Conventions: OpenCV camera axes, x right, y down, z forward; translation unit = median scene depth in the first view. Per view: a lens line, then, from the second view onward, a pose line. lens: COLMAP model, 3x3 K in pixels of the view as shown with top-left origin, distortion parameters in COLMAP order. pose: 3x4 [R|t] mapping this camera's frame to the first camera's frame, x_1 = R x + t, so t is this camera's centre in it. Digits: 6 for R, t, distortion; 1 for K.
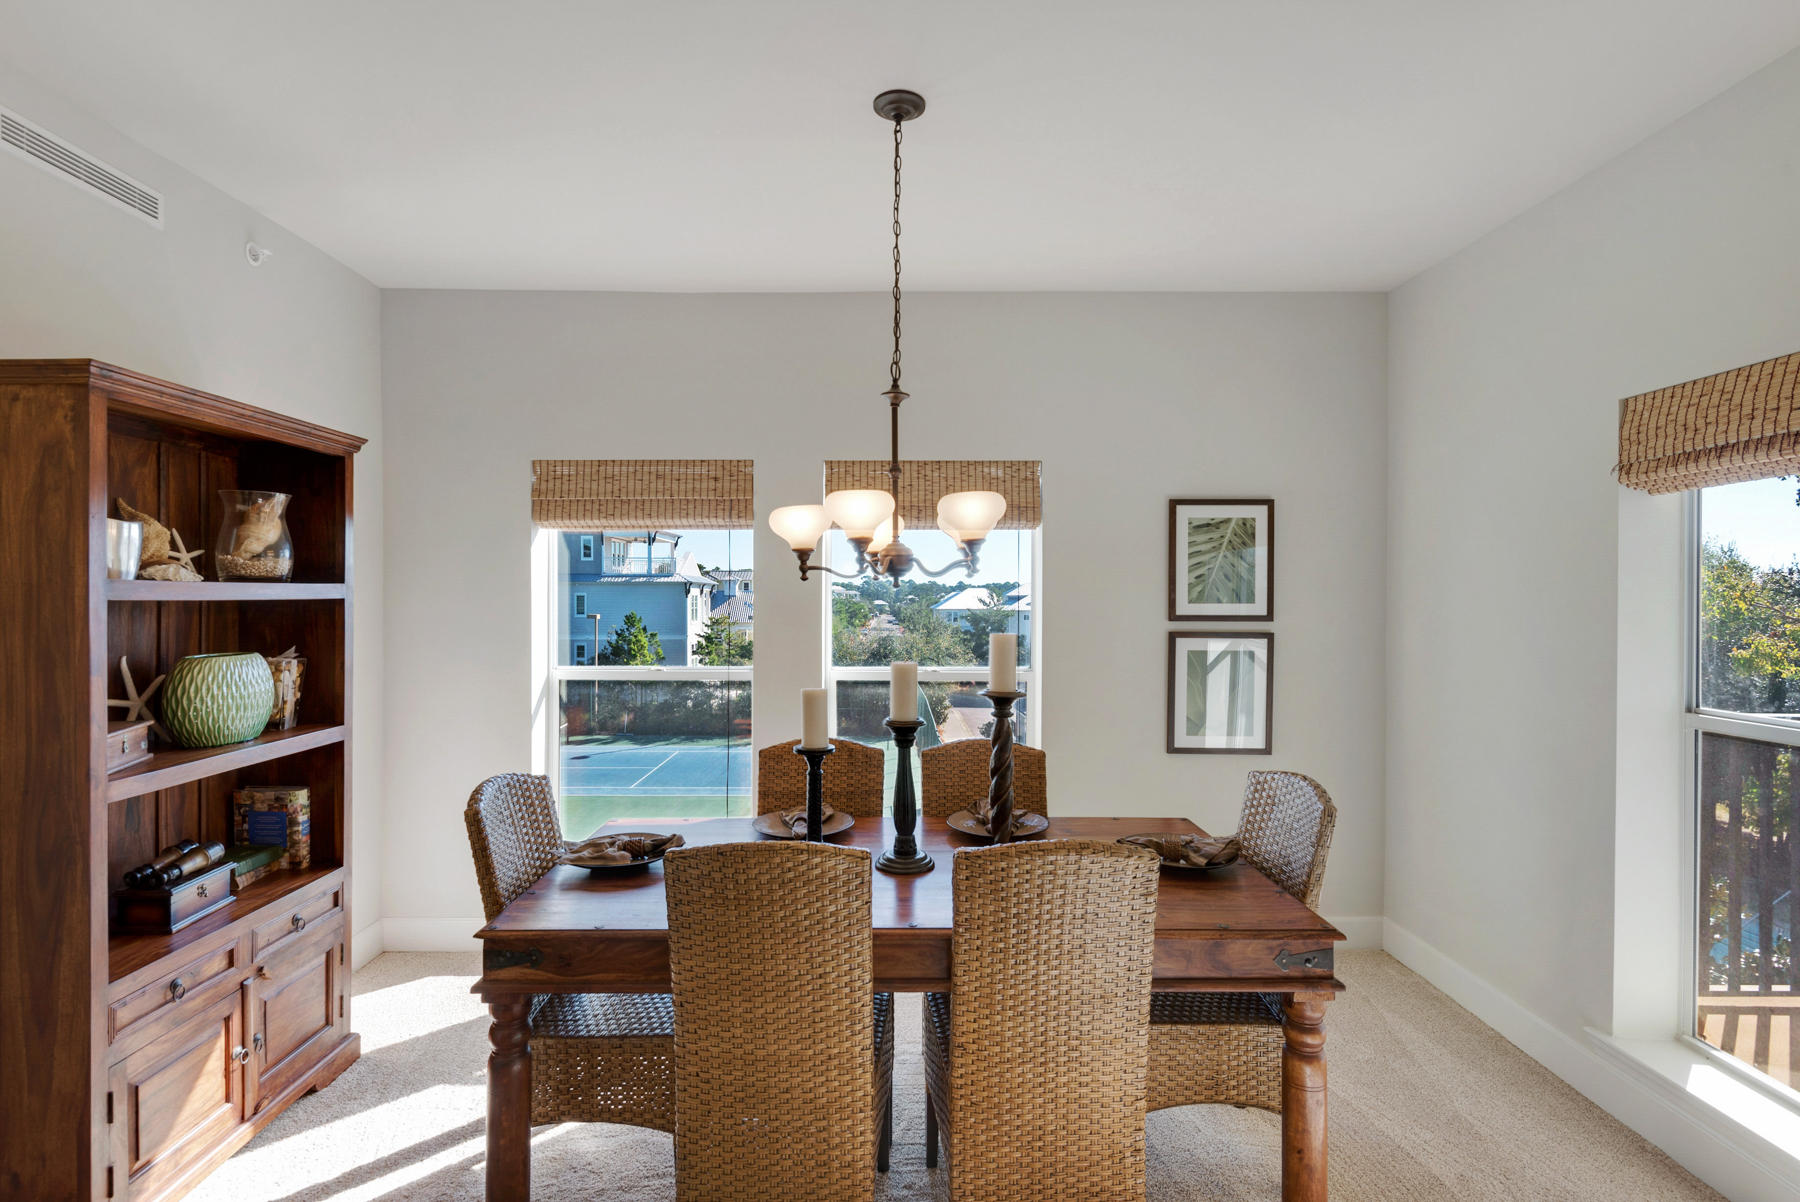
lens RADIAL K [[865.0, 0, 900.0], [0, 865.0, 601.0], [0, 0, 1]] dist [0.030804, -0.026649]
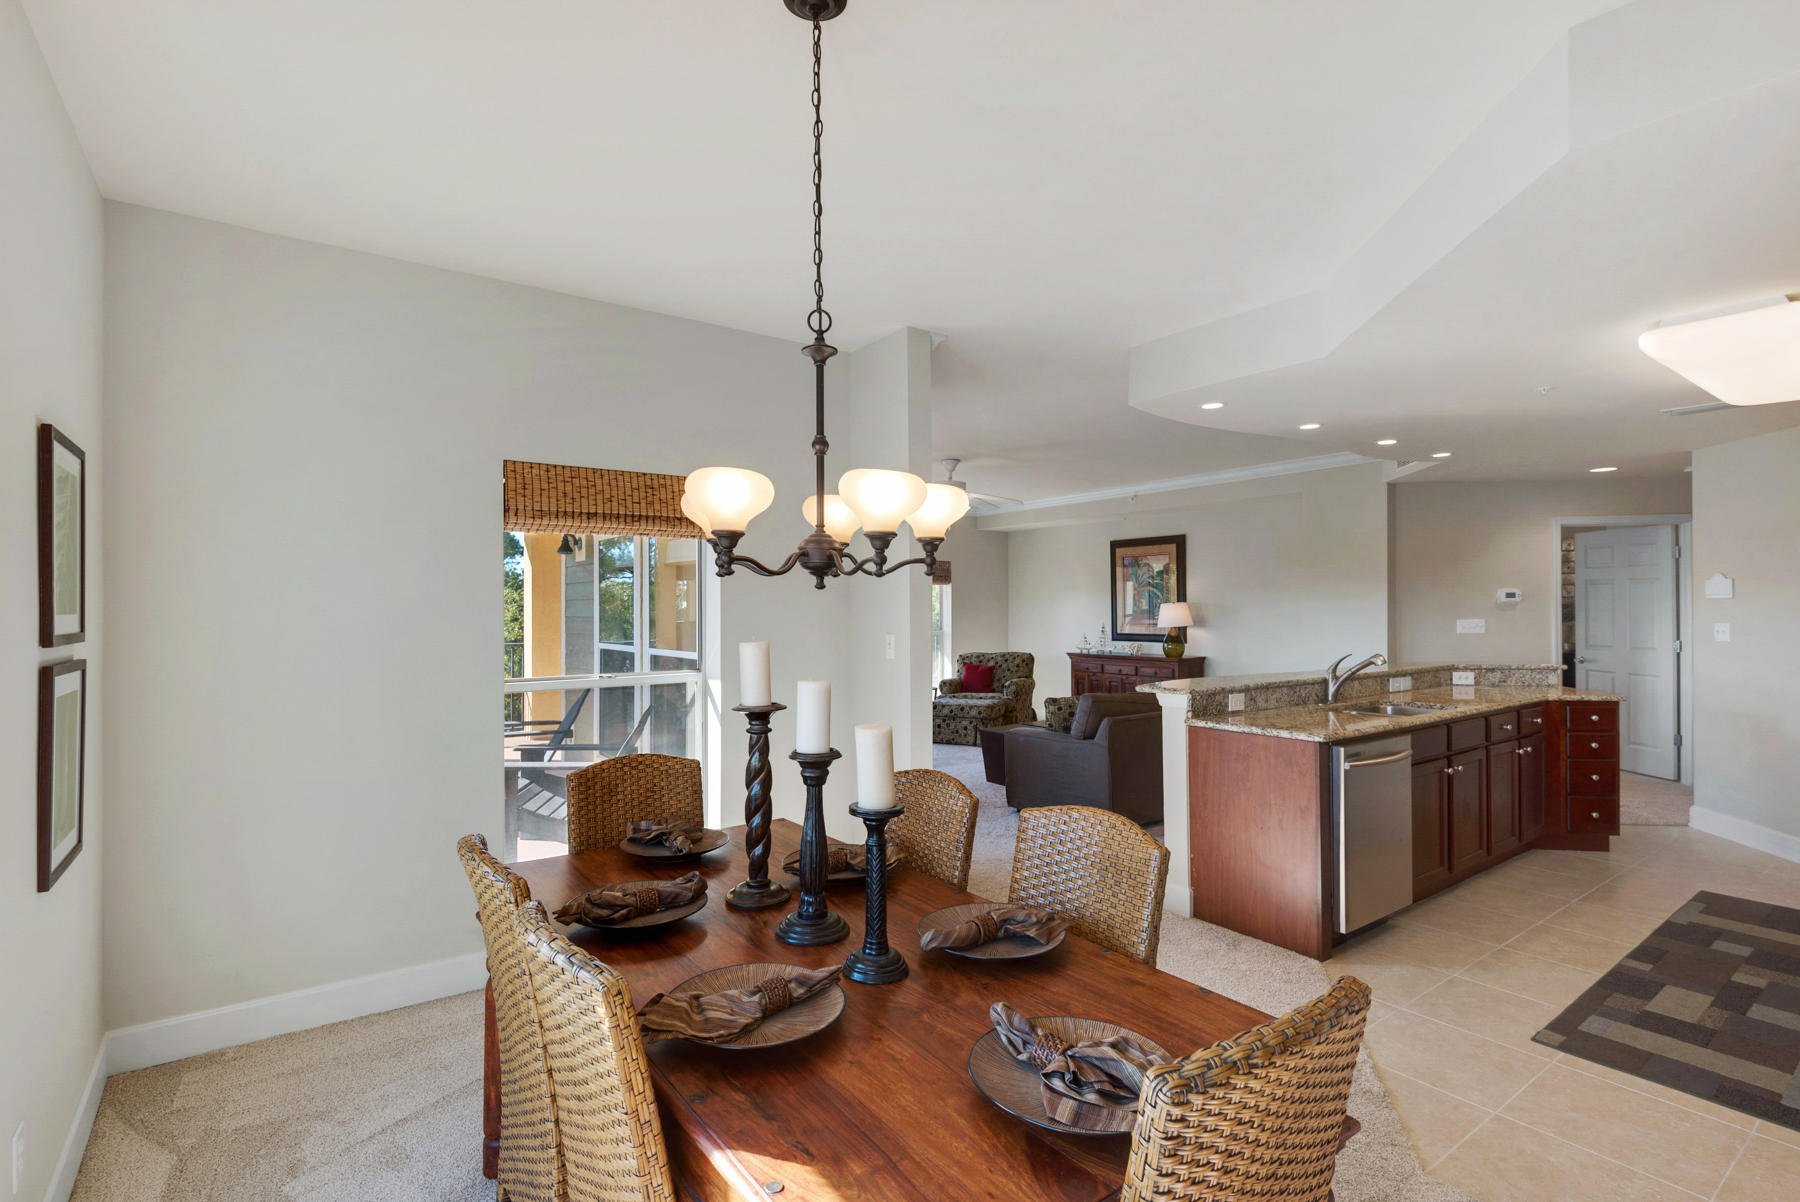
lens RADIAL K [[855.5, 0, 895.8], [0, 855.5, 605.8], [0, 0, 1]] dist [0.030245, -0.023397]
pose [[-0.578765, -0.000902, 0.815494, -0.587716], [0.005123, 0.999976, 0.004743, -0.004540], [-0.815478, 0.006923, -0.578746, 1.193190]]
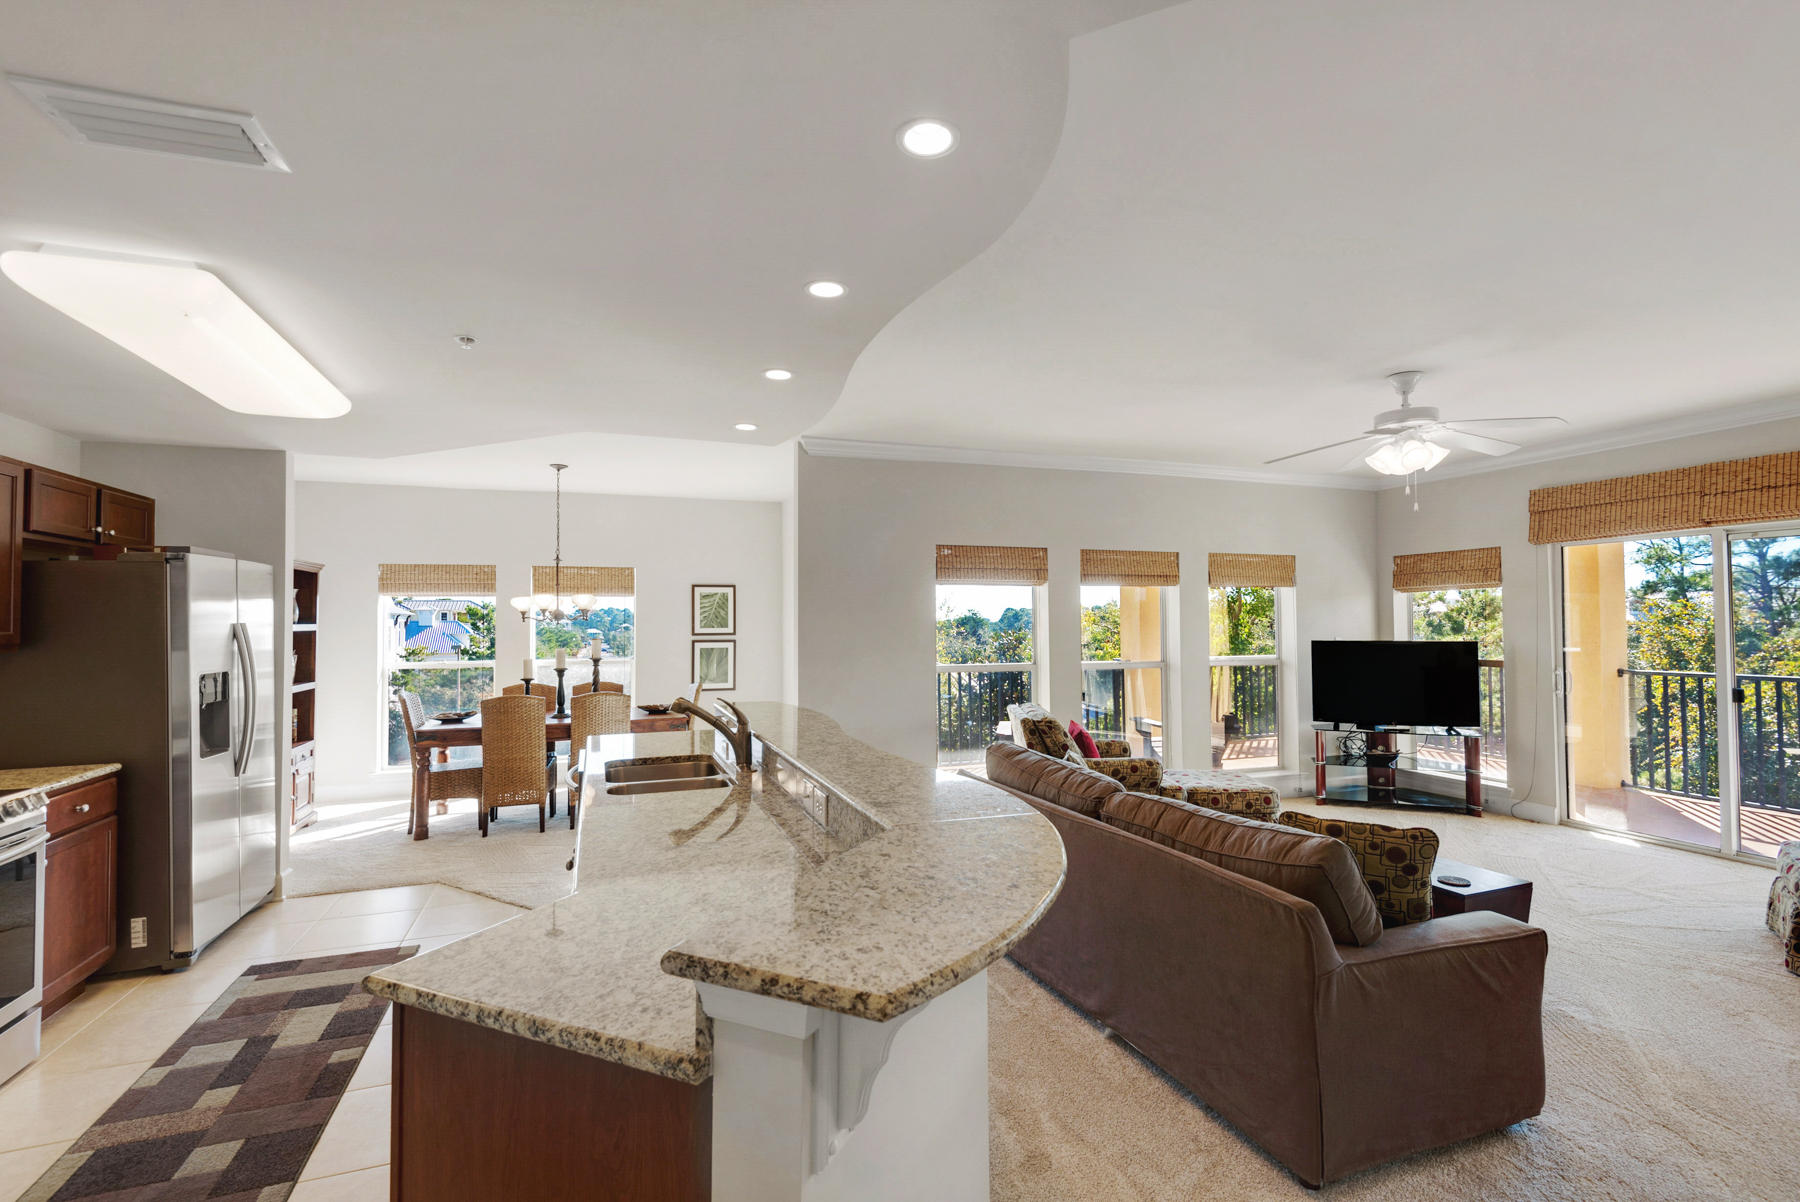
lens RADIAL K [[810.4, 0, 896.5], [0, 810.4, 602.4], [0, 0, 1]] dist [0.032653, -0.016879]
pose [[0.944957, 0.000186, 0.327194, 0.153467], [0.010195, 0.999498, -0.030011, 0.005763], [-0.327035, 0.031695, 0.944481, -1.731908]]
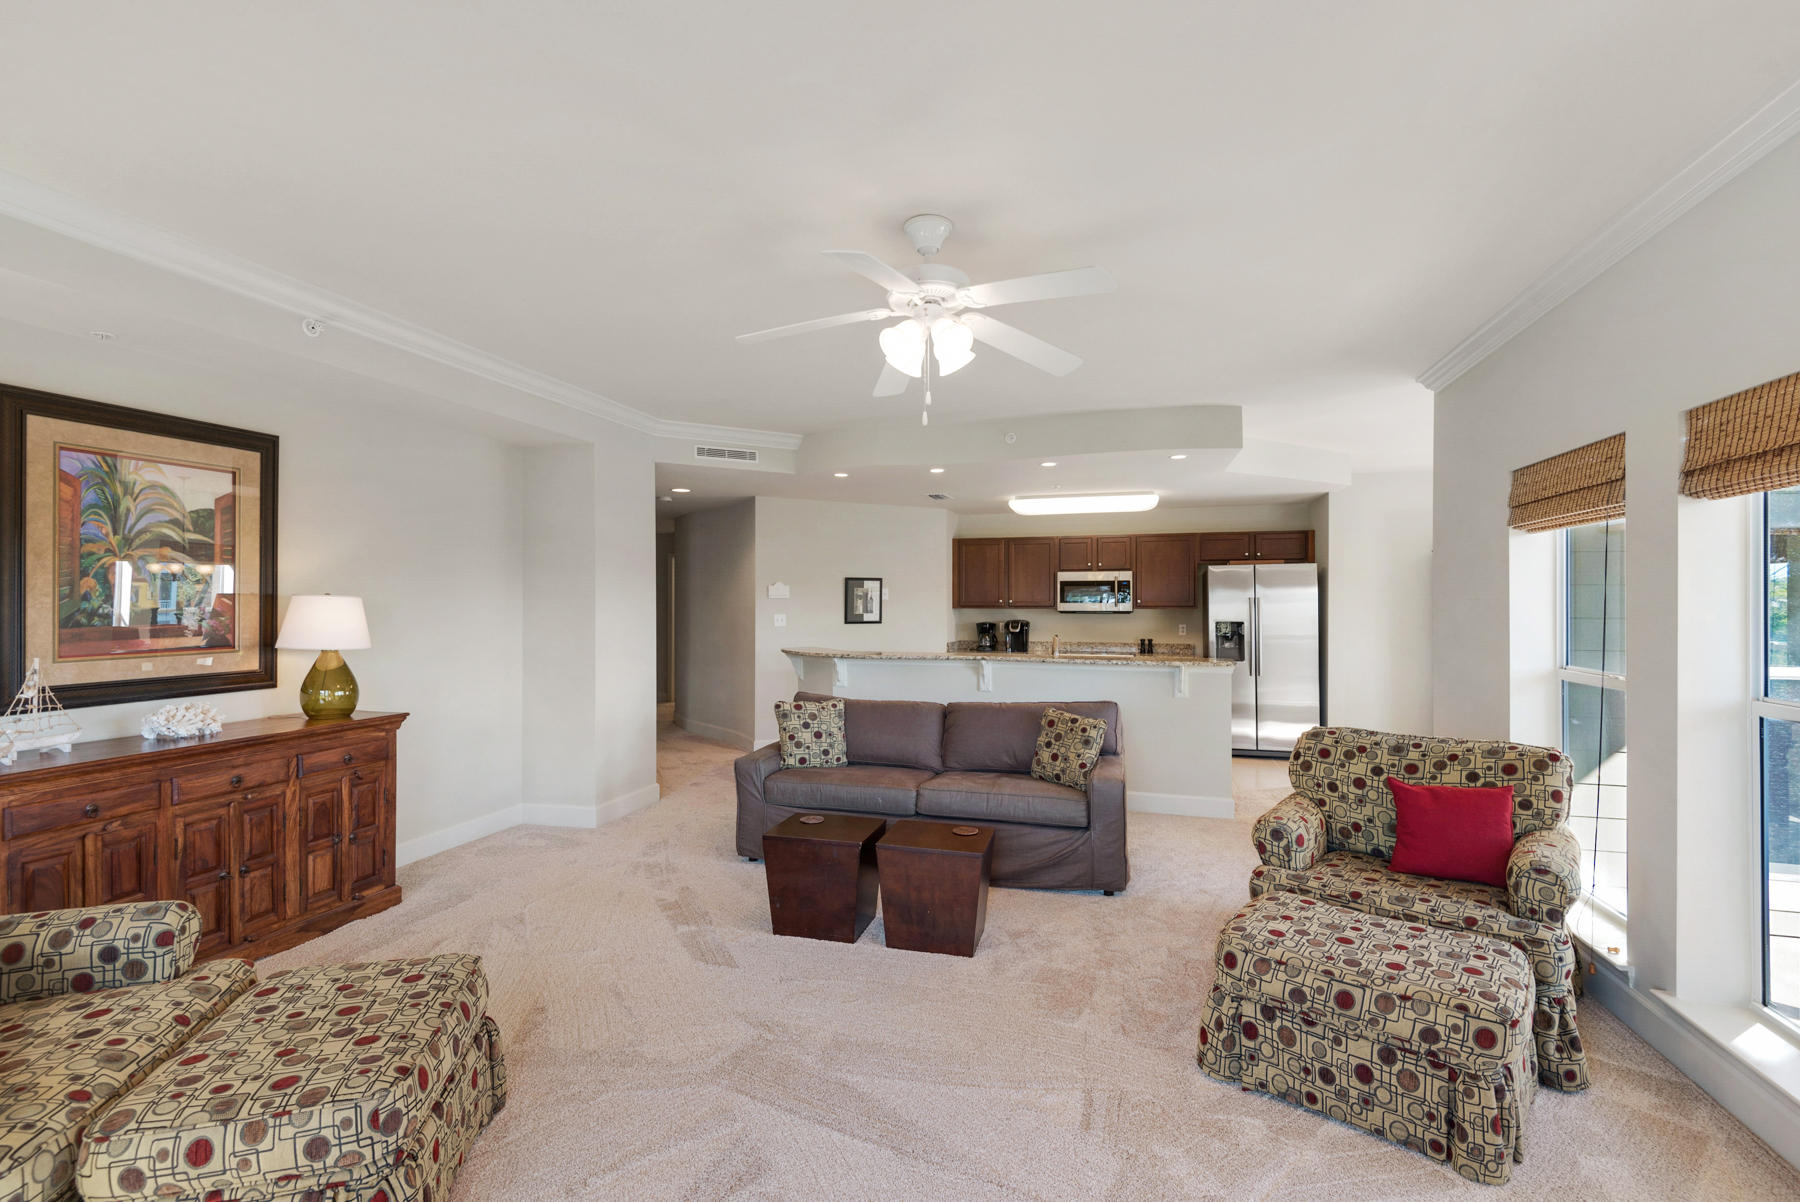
lens RADIAL K [[810.4, 0, 896.5], [0, 810.4, 602.4], [0, 0, 1]] dist [0.032653, -0.016879]
pose [[-0.292292, -0.003678, -0.956322, 2.610304], [-0.005537, 0.999982, -0.002154, 0.017069], [0.956313, 0.004666, -0.292307, -0.309441]]
